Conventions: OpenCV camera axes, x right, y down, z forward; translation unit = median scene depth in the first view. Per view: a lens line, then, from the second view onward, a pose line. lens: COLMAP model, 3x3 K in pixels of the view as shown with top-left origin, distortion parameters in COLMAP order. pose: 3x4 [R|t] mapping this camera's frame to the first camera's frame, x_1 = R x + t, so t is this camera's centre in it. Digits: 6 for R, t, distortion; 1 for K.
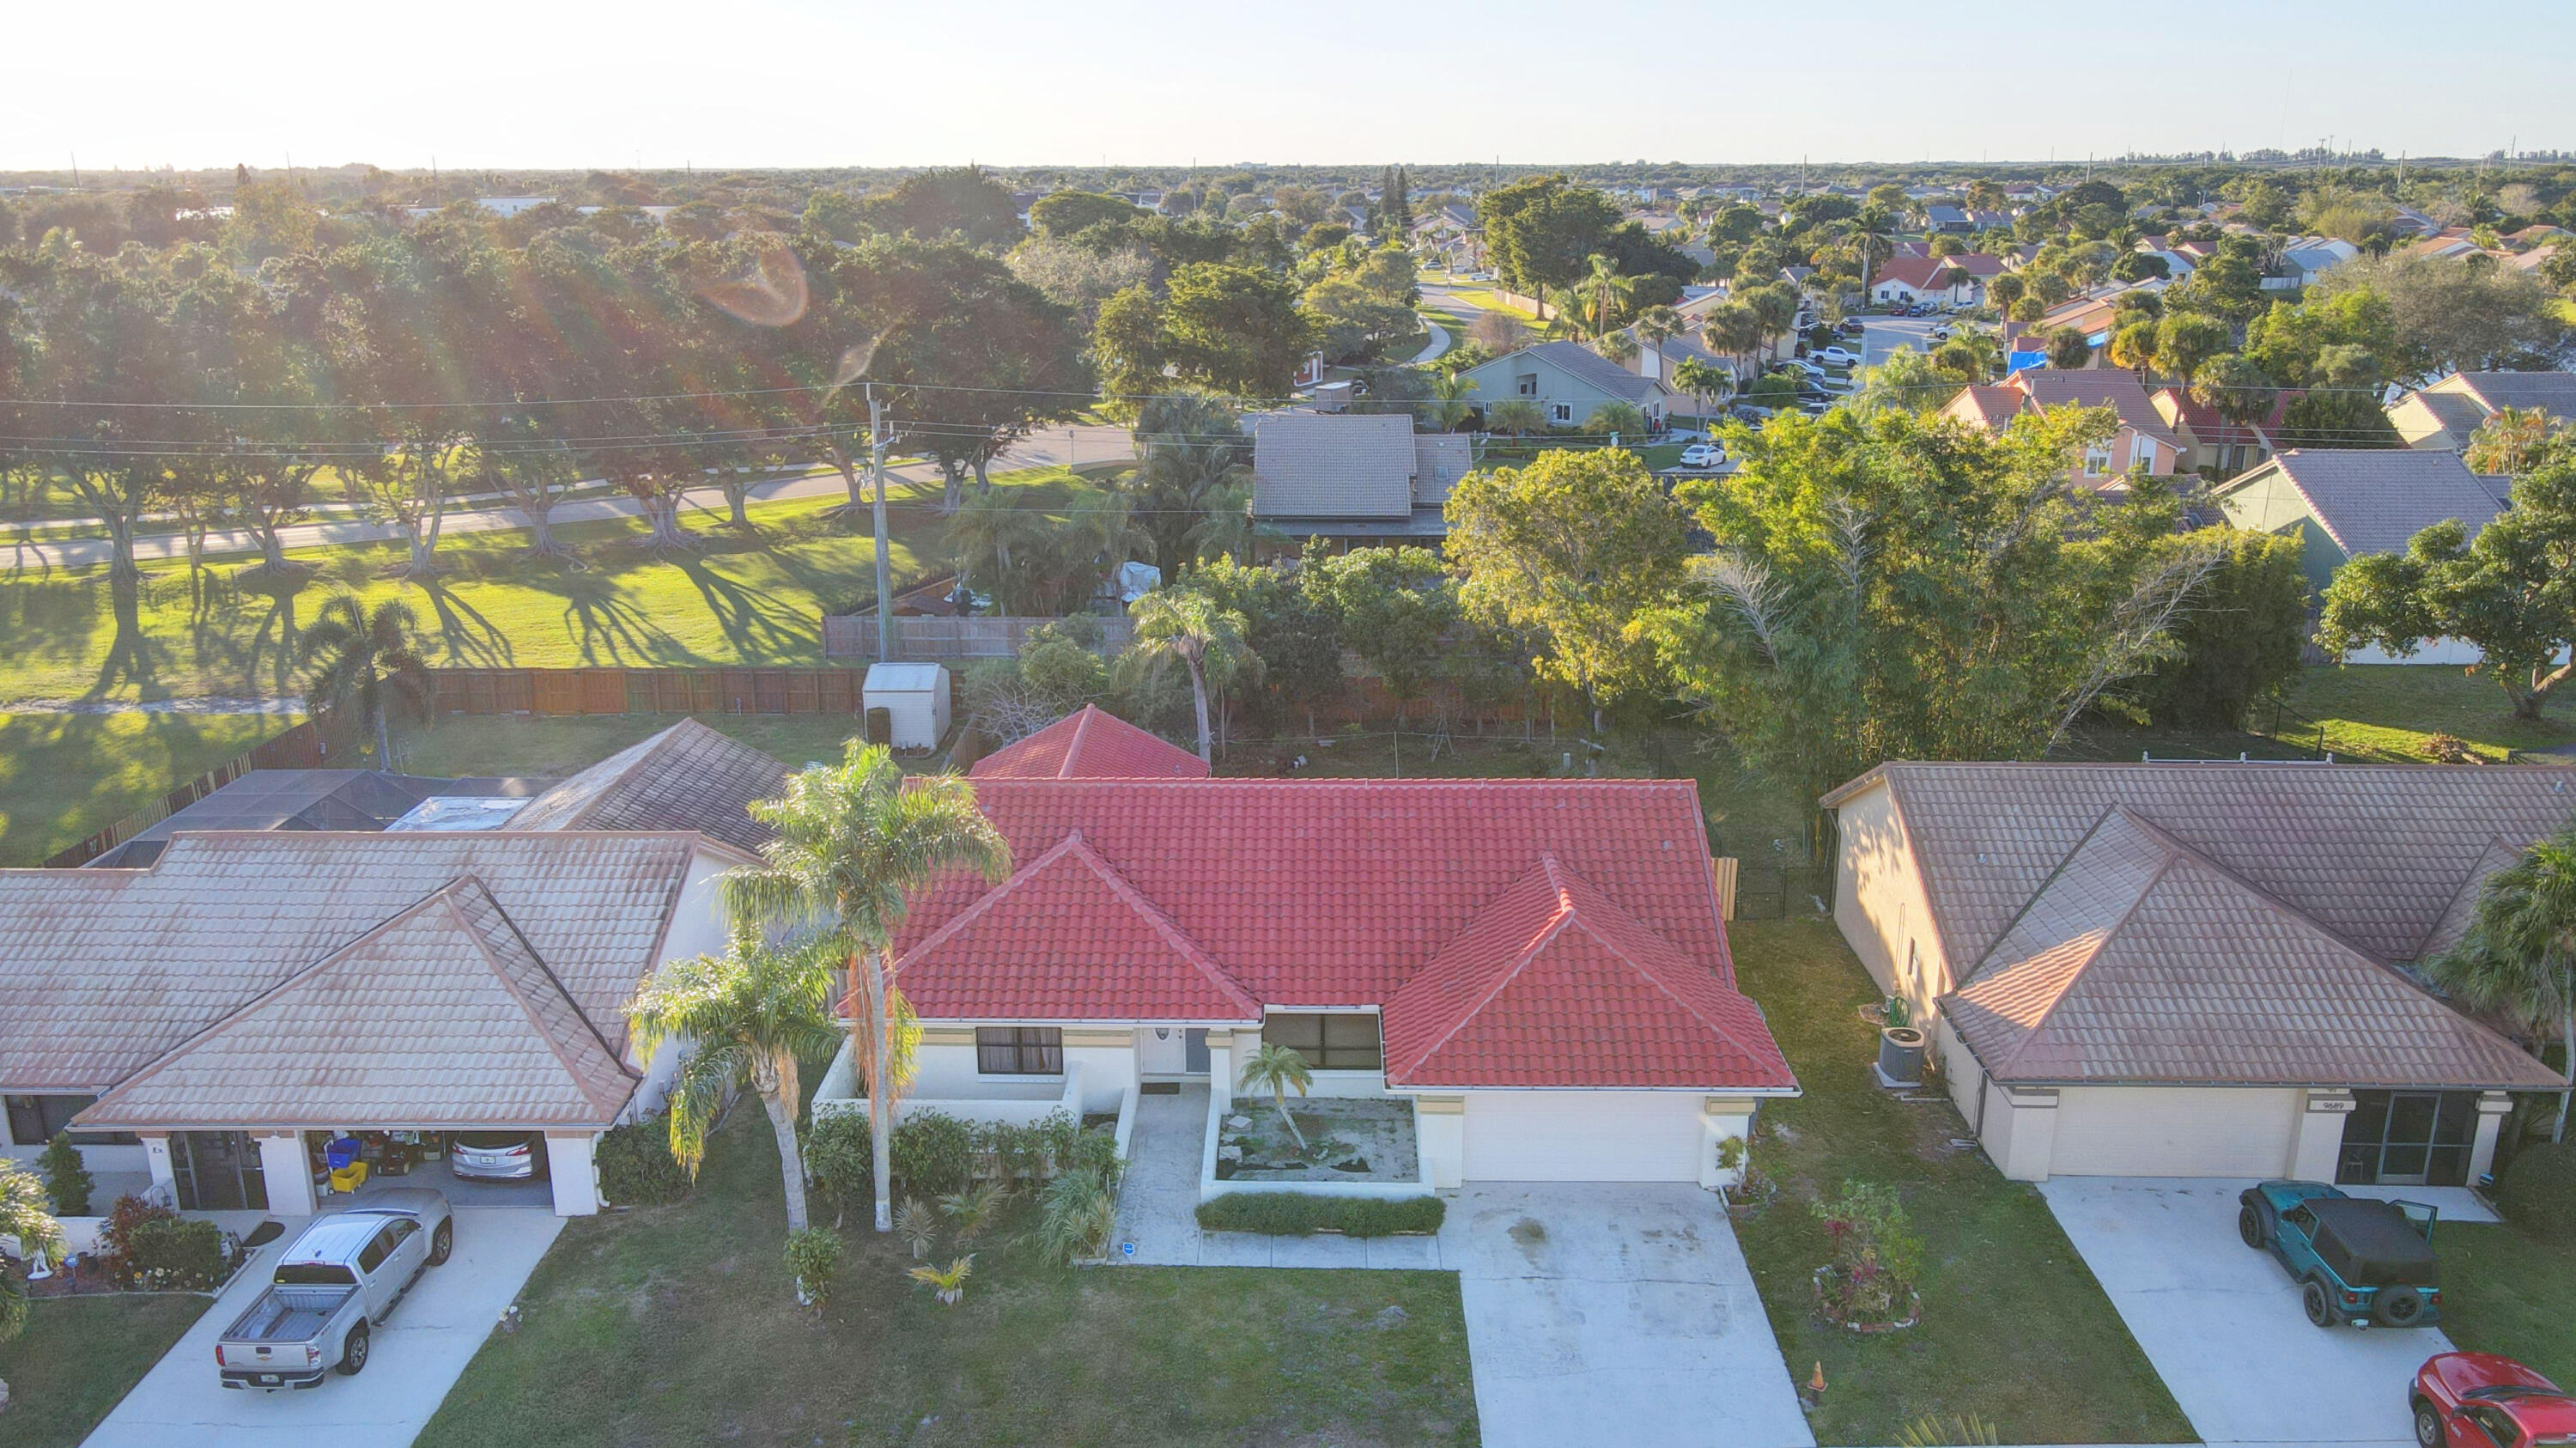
lens RADIAL K [[1834.2, 0, 1288.0], [0, 1834.2, 724.0], [0, 0, 1]] dist [-0.000168, 0.006046]
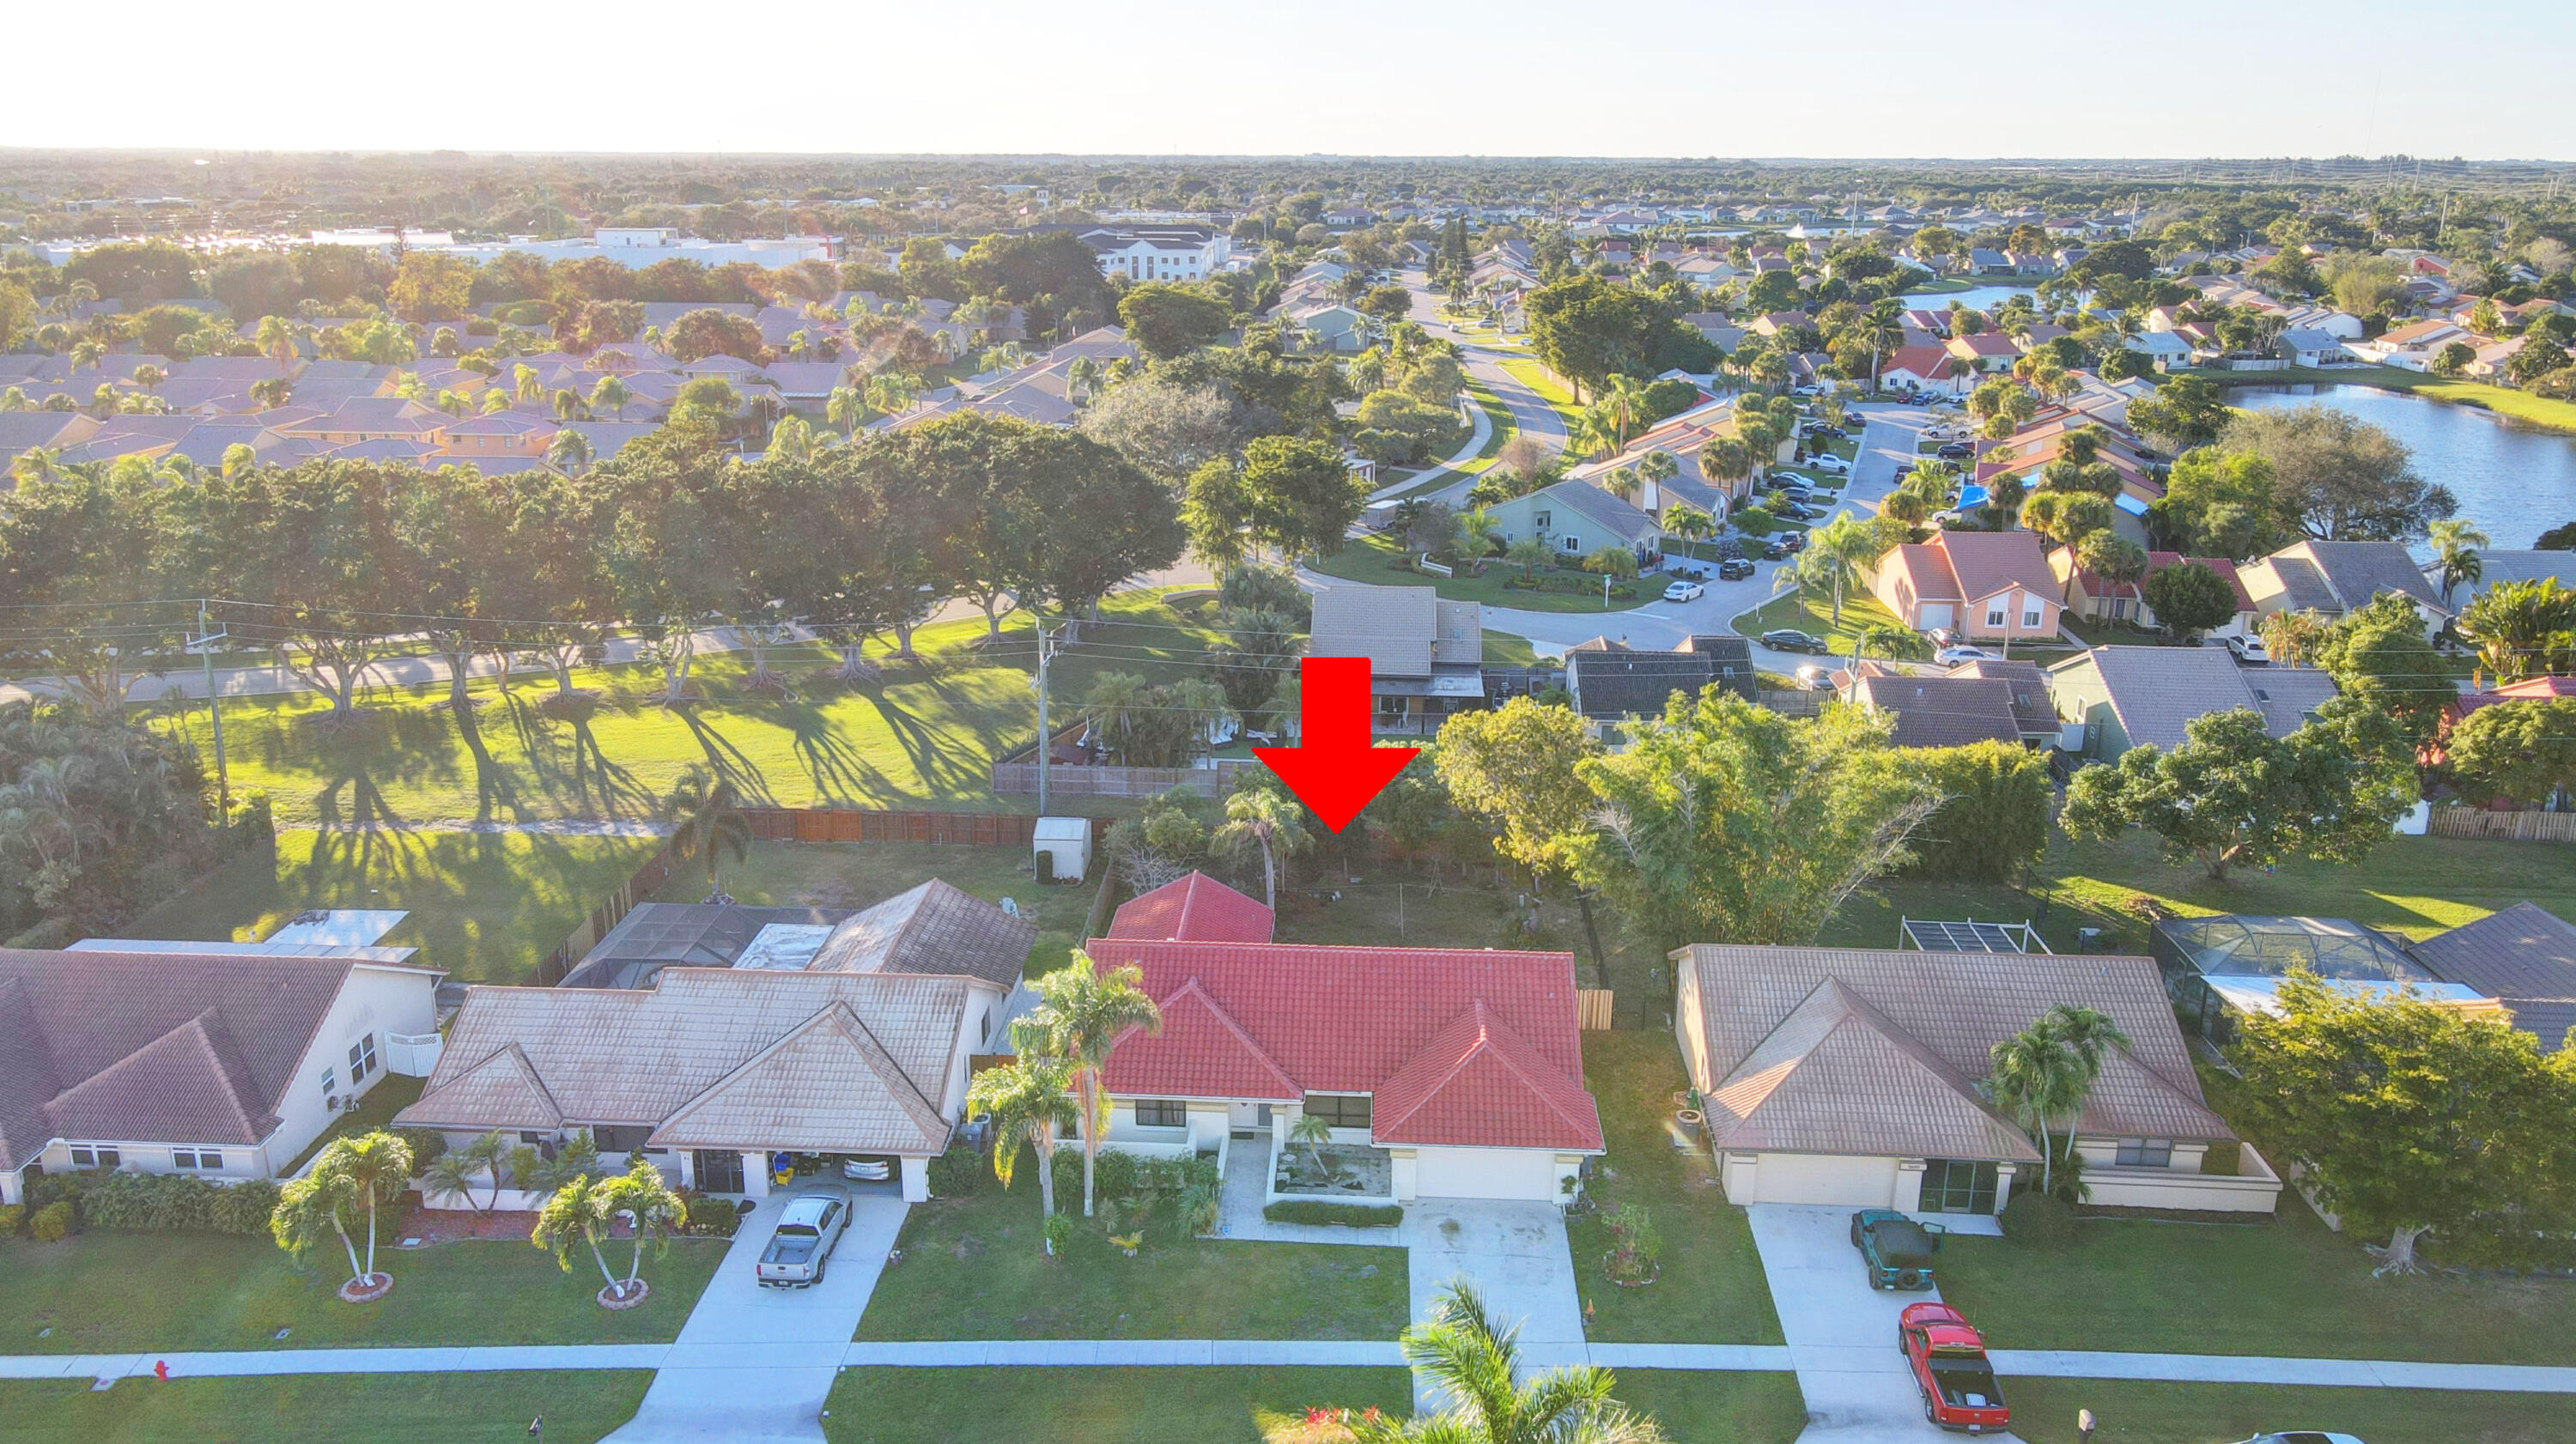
lens RADIAL K [[1845.6, 0, 1288.0], [0, 1845.6, 722.0], [0, 0, 1]] dist [-0.026157, 0.042636]
pose [[0.999293, 0.019709, -0.032005, 0.019508], [-0.019494, 0.999785, 0.007034, -0.199491], [0.032137, -0.006405, 0.999463, -0.707329]]
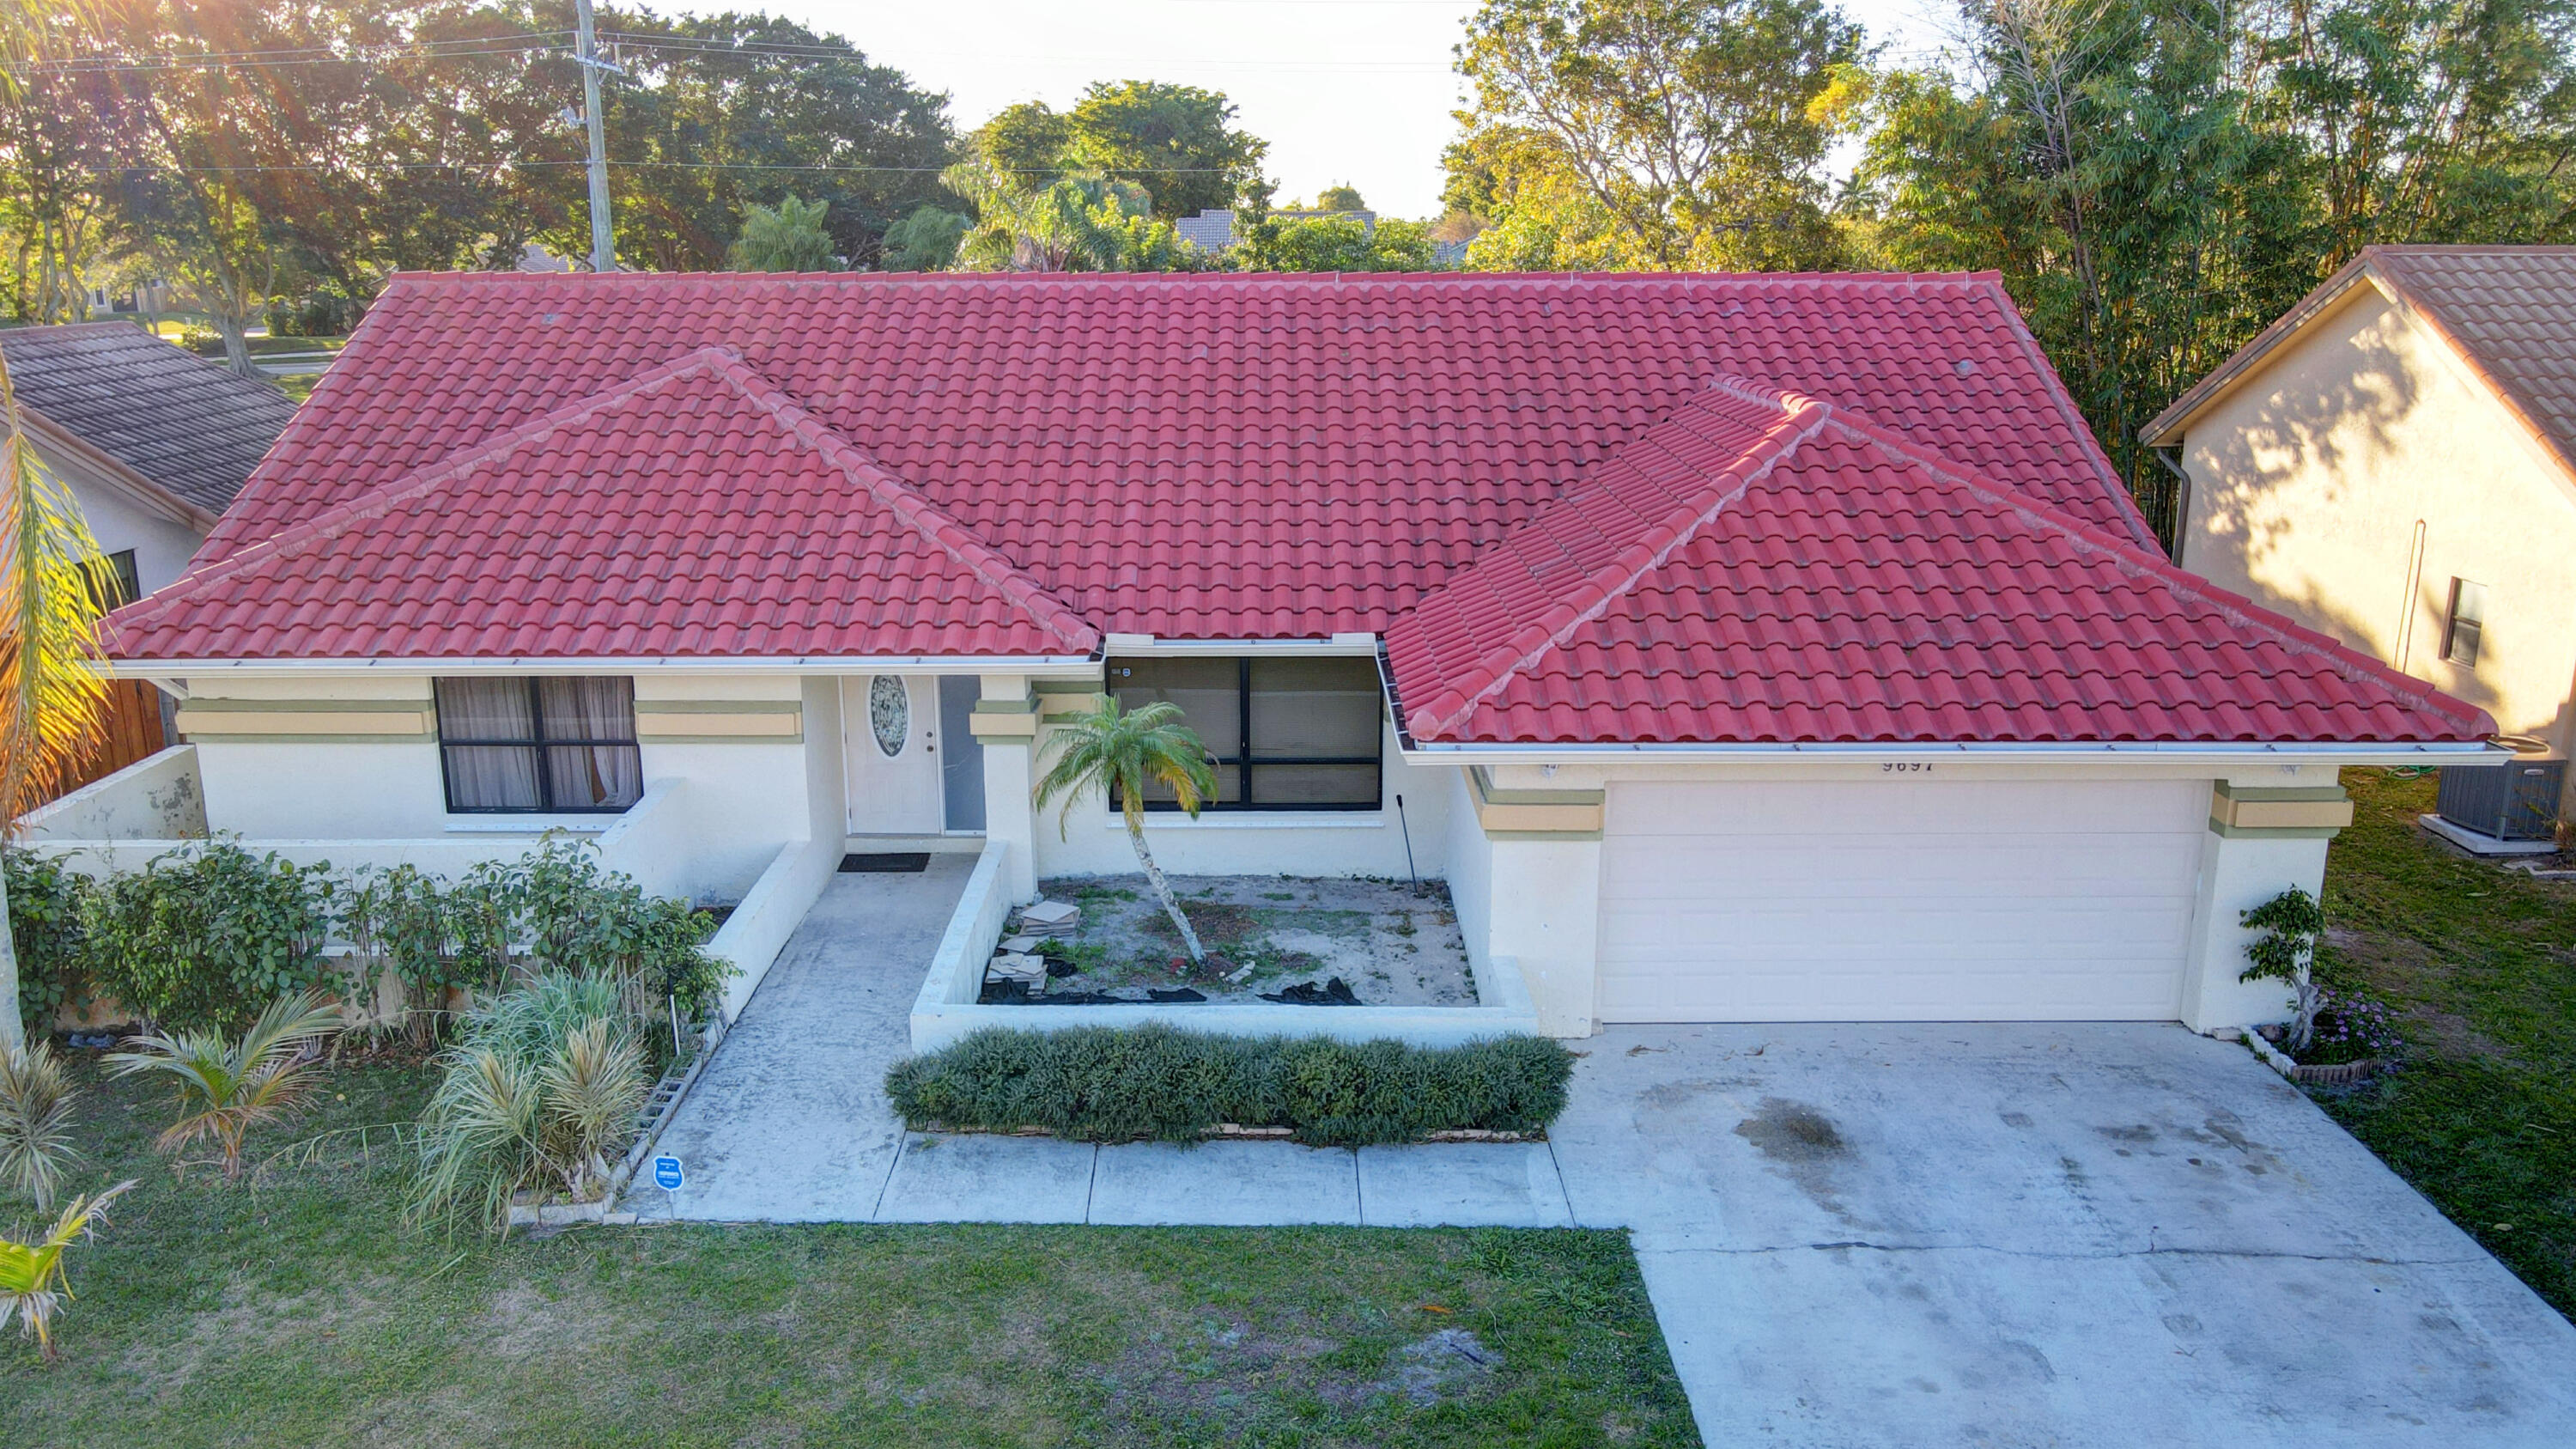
lens RADIAL K [[1804.8, 0, 1288.0], [0, 1804.8, 724.5], [0, 0, 1]] dist [0.009744, 0.002443]
pose [[0.999560, -0.000586, 0.029672, 0.016622], [0.001768, 0.999206, -0.039813, 0.188946], [-0.029625, 0.039848, 0.998766, 0.574214]]
